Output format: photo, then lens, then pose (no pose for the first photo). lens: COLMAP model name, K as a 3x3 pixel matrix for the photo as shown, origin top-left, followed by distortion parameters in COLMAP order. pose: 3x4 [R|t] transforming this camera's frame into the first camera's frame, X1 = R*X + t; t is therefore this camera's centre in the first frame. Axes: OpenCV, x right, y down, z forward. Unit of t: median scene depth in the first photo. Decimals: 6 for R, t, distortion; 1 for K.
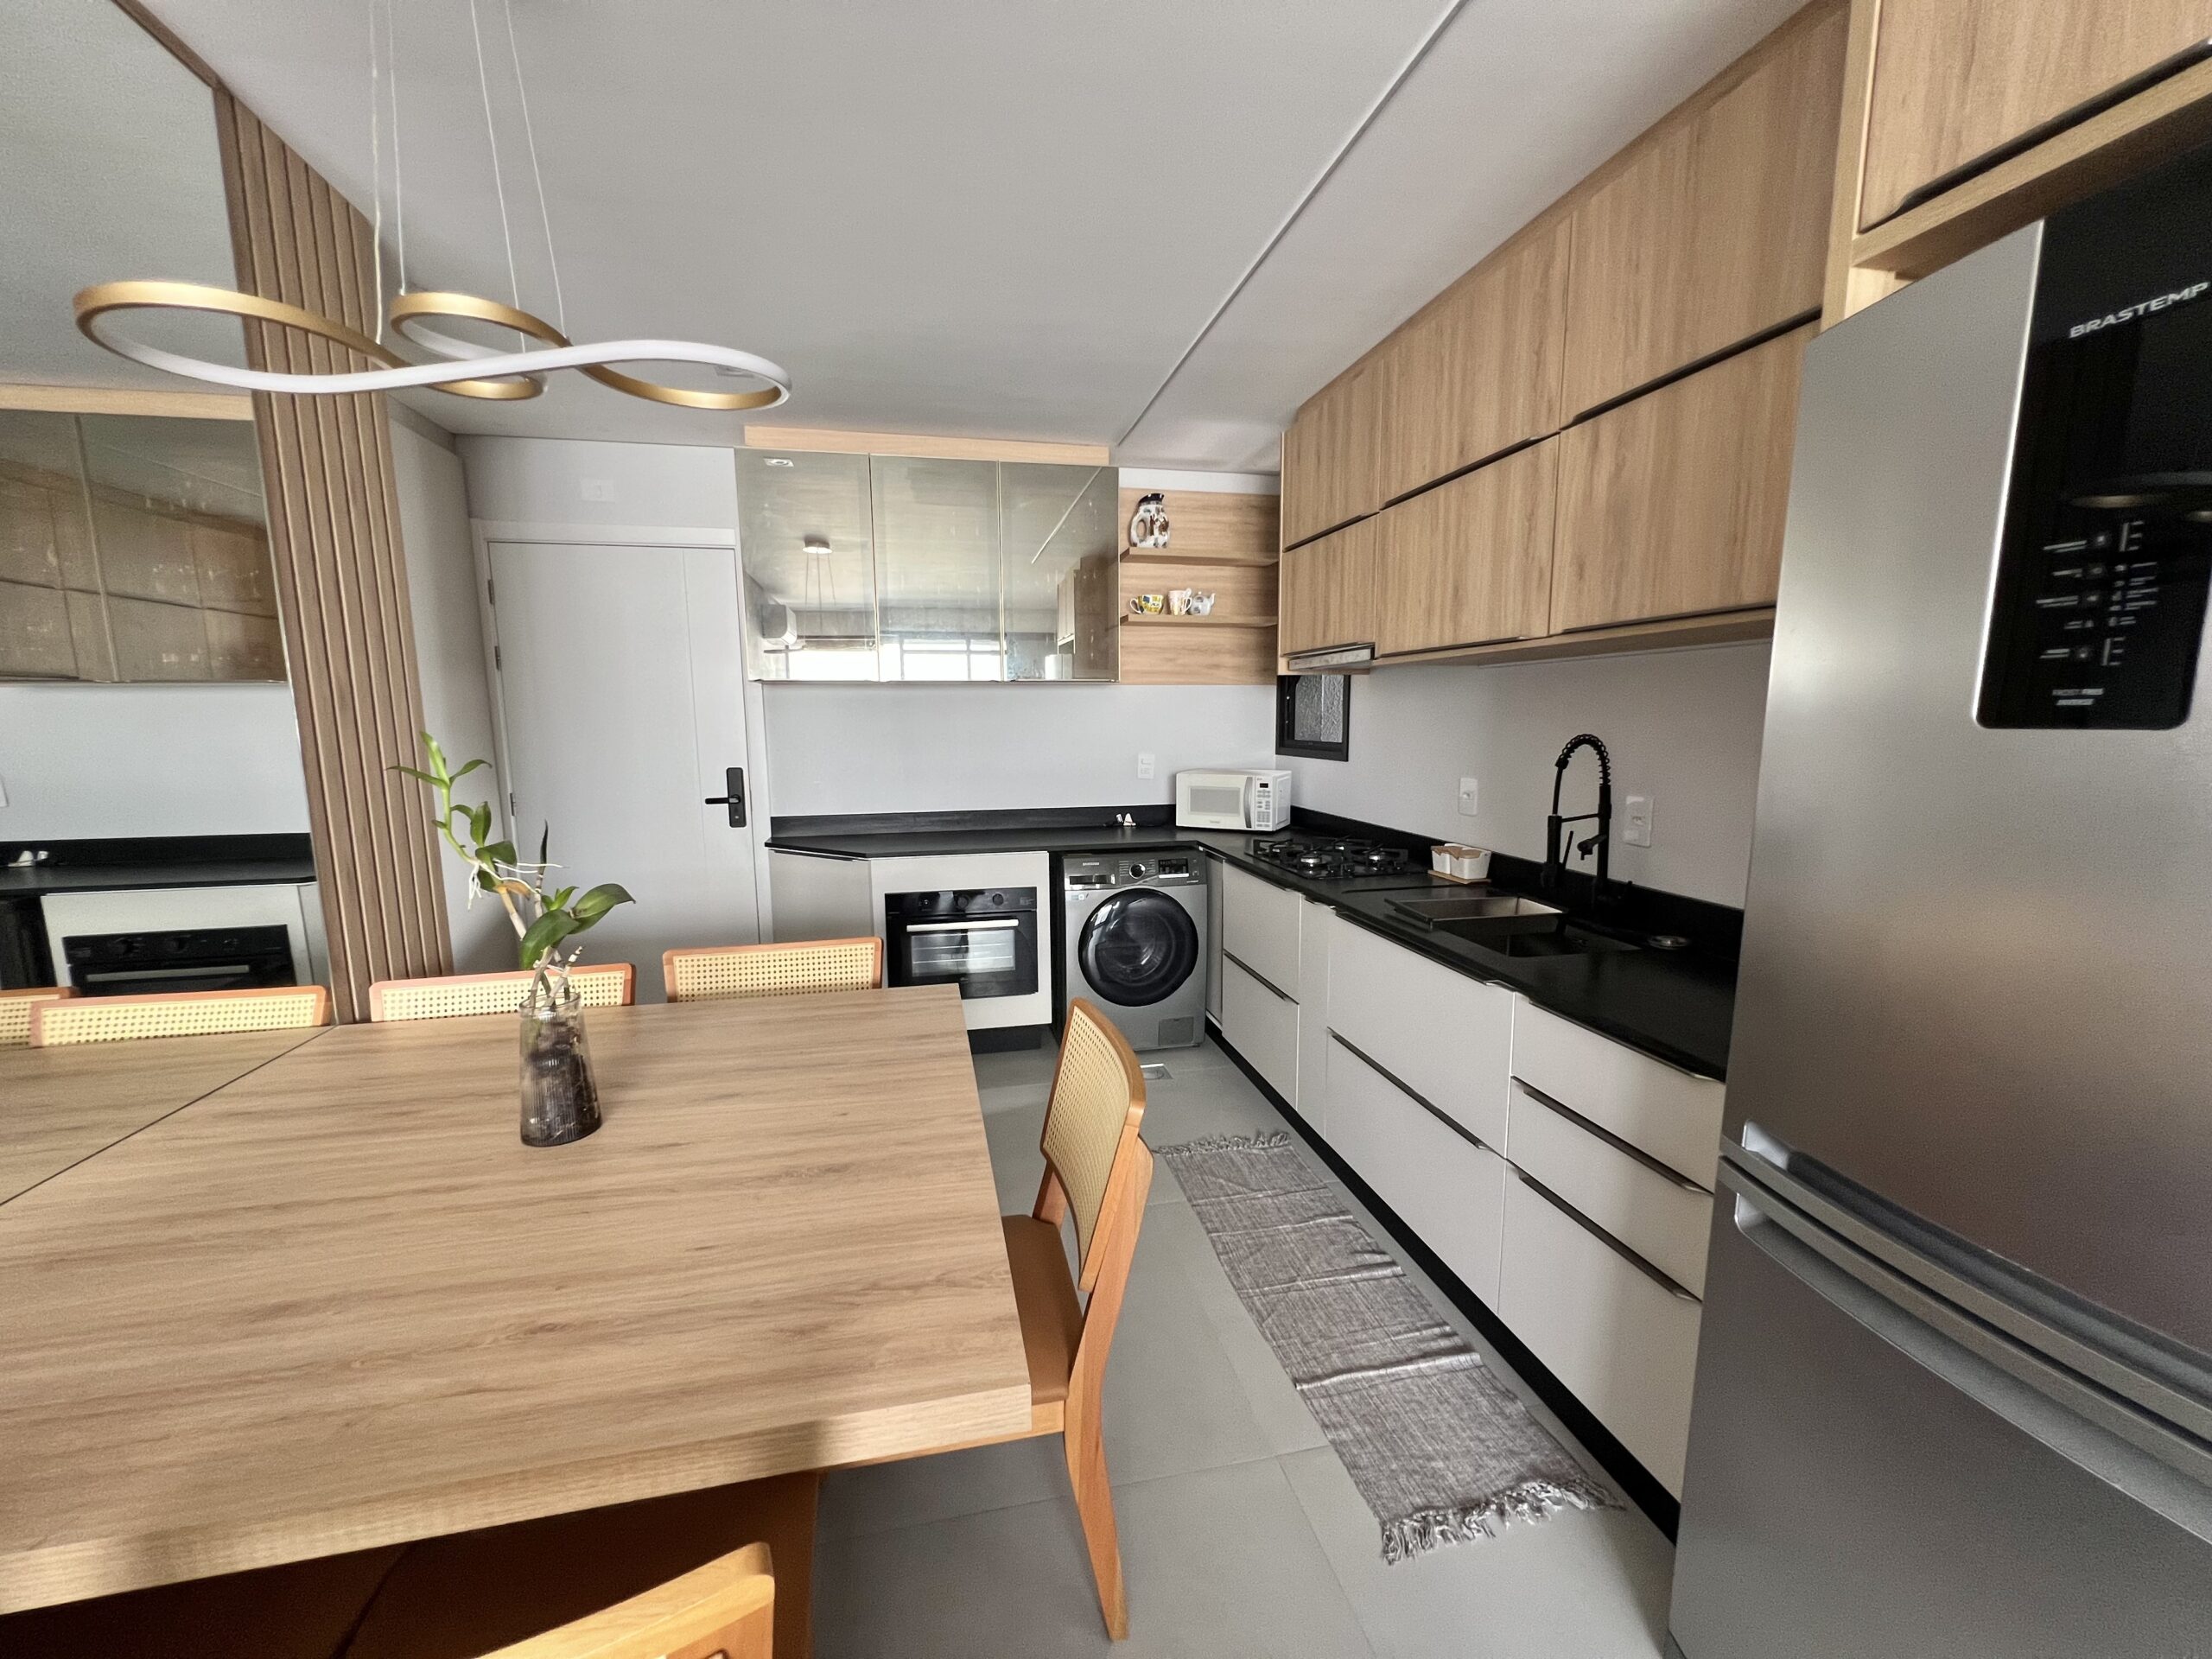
lens RADIAL K [[885.1, 0, 1106.8], [0, 885.1, 837.7], [0, 0, 1]] dist [0.001552, 0.000175]
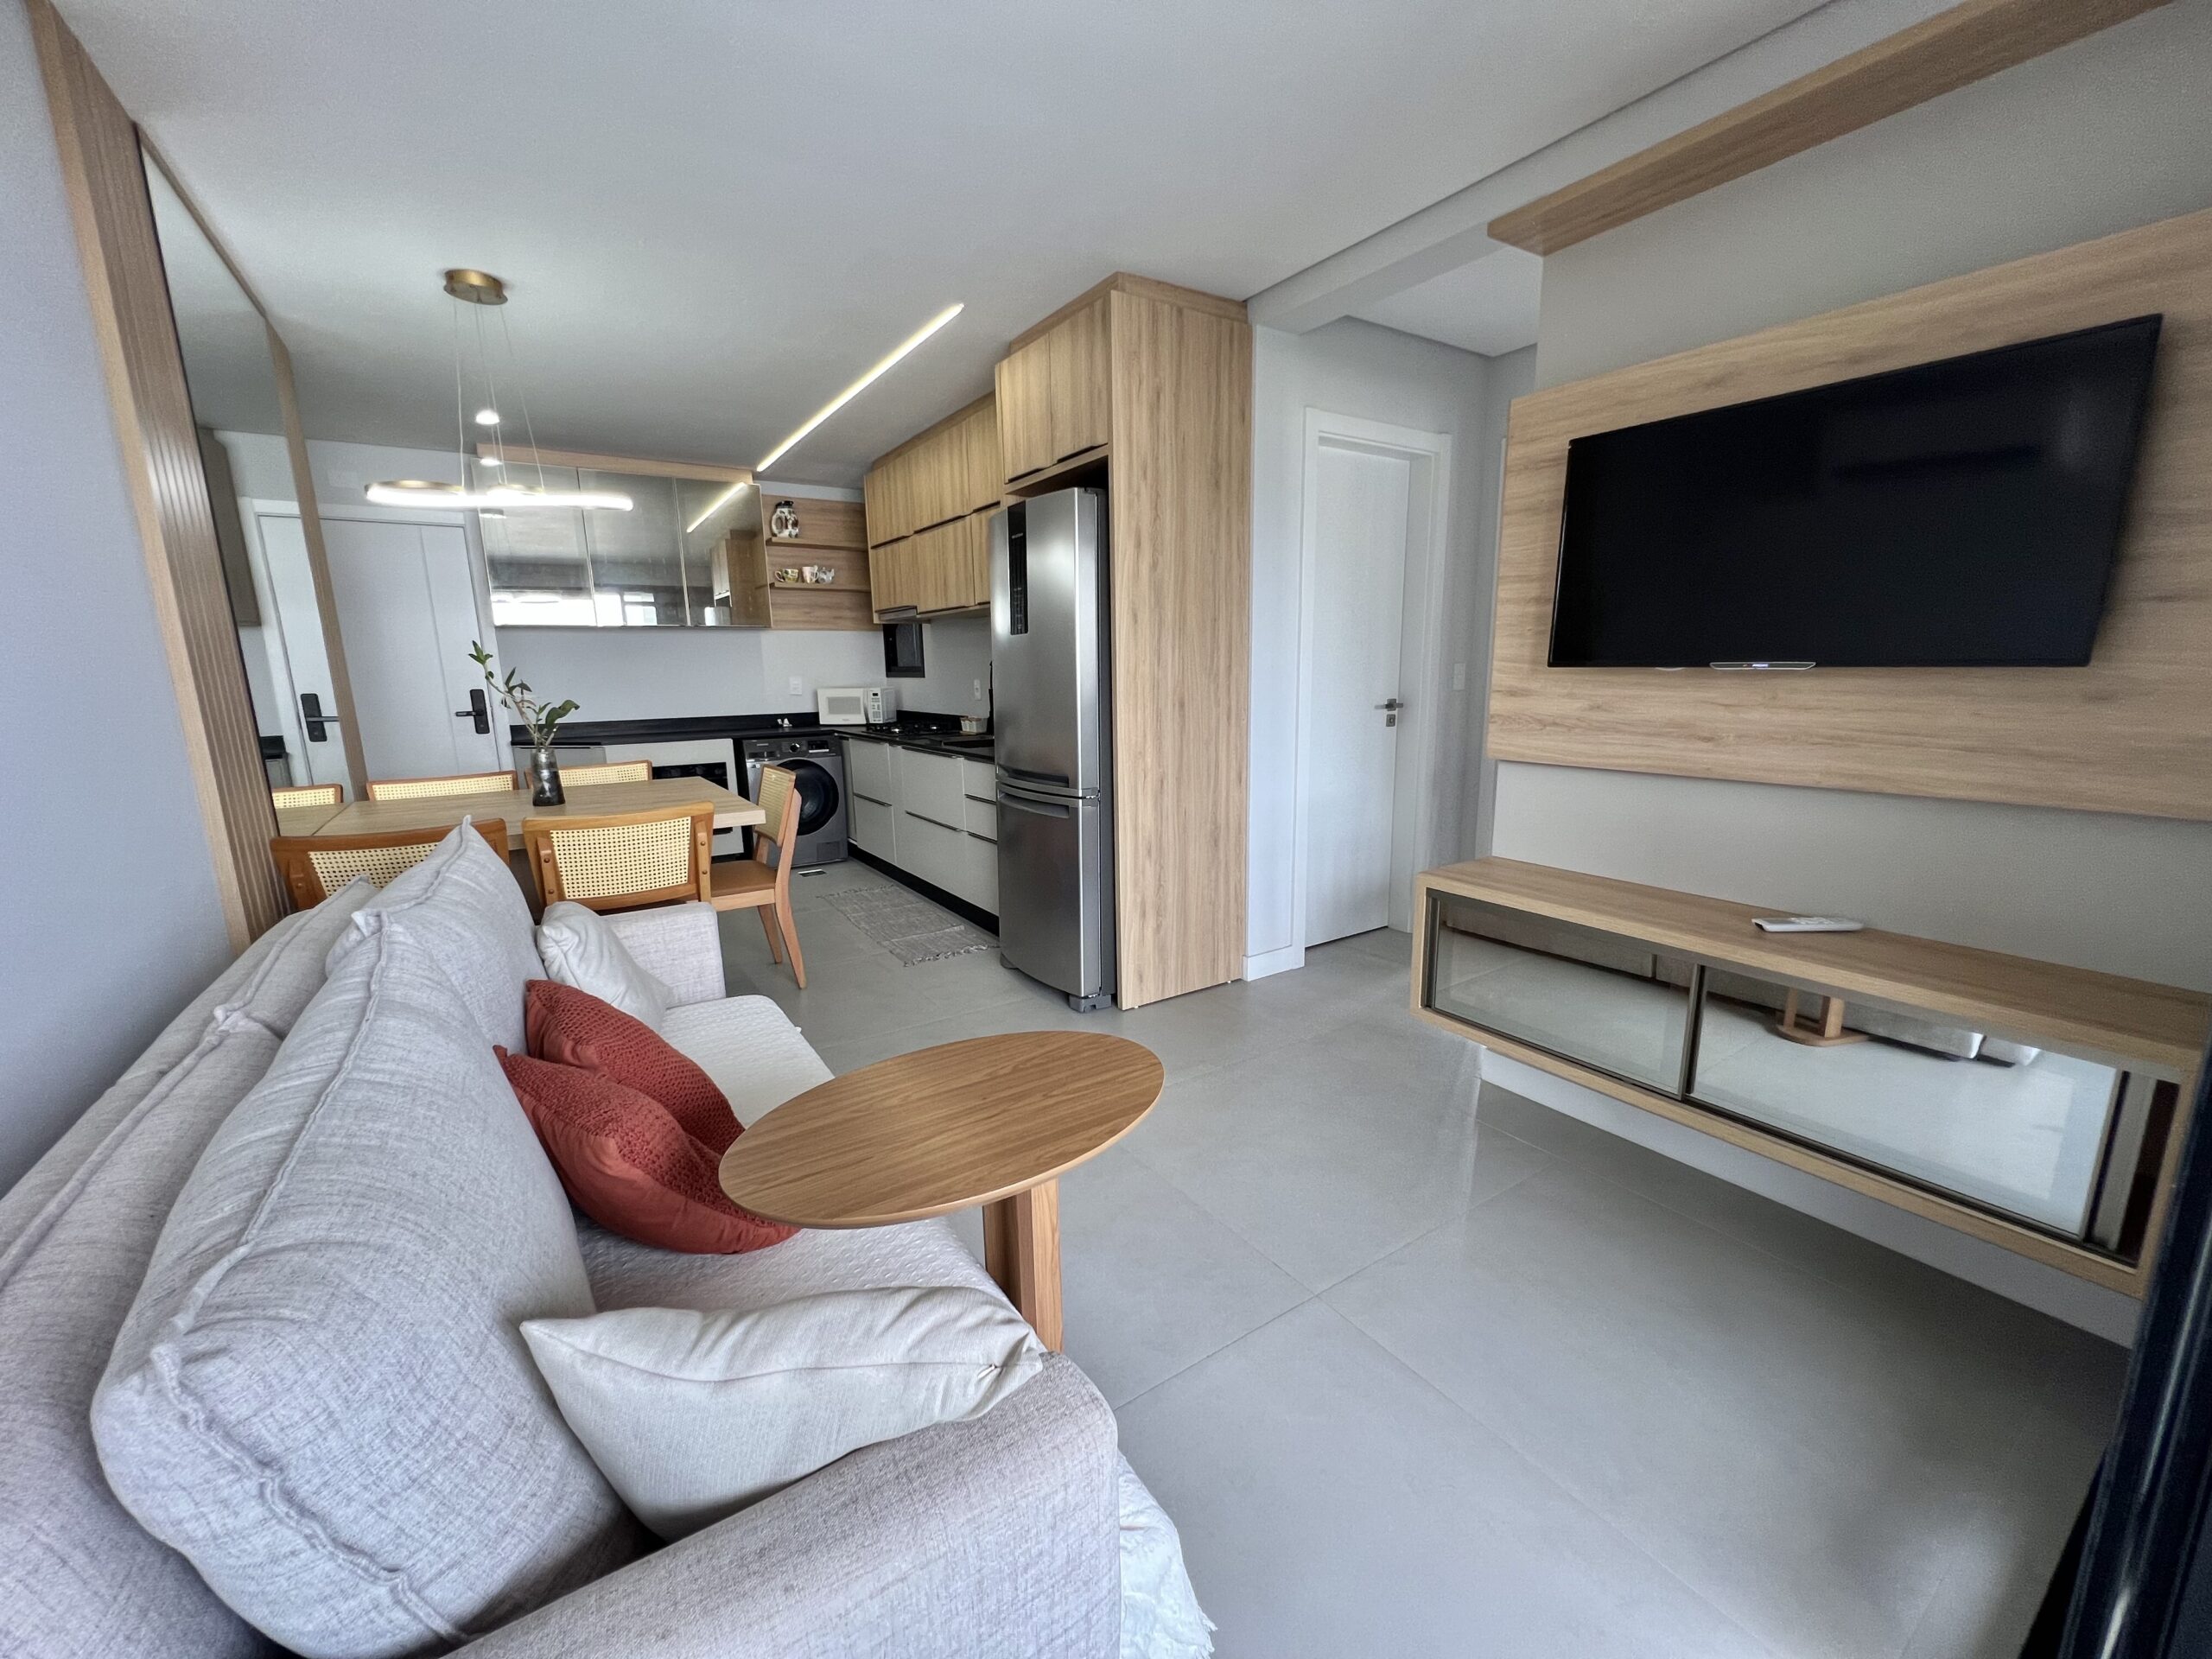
lens RADIAL K [[885.1, 0, 1109.6], [0, 885.1, 832.4], [0, 0, 1]] dist [0.001552, 0.000175]
pose [[0.931153, -0.077594, 0.356277, -0.014126], [0.059794, 0.996362, 0.060725, 0.113212], [-0.359693, -0.035241, 0.932405, -0.619582]]
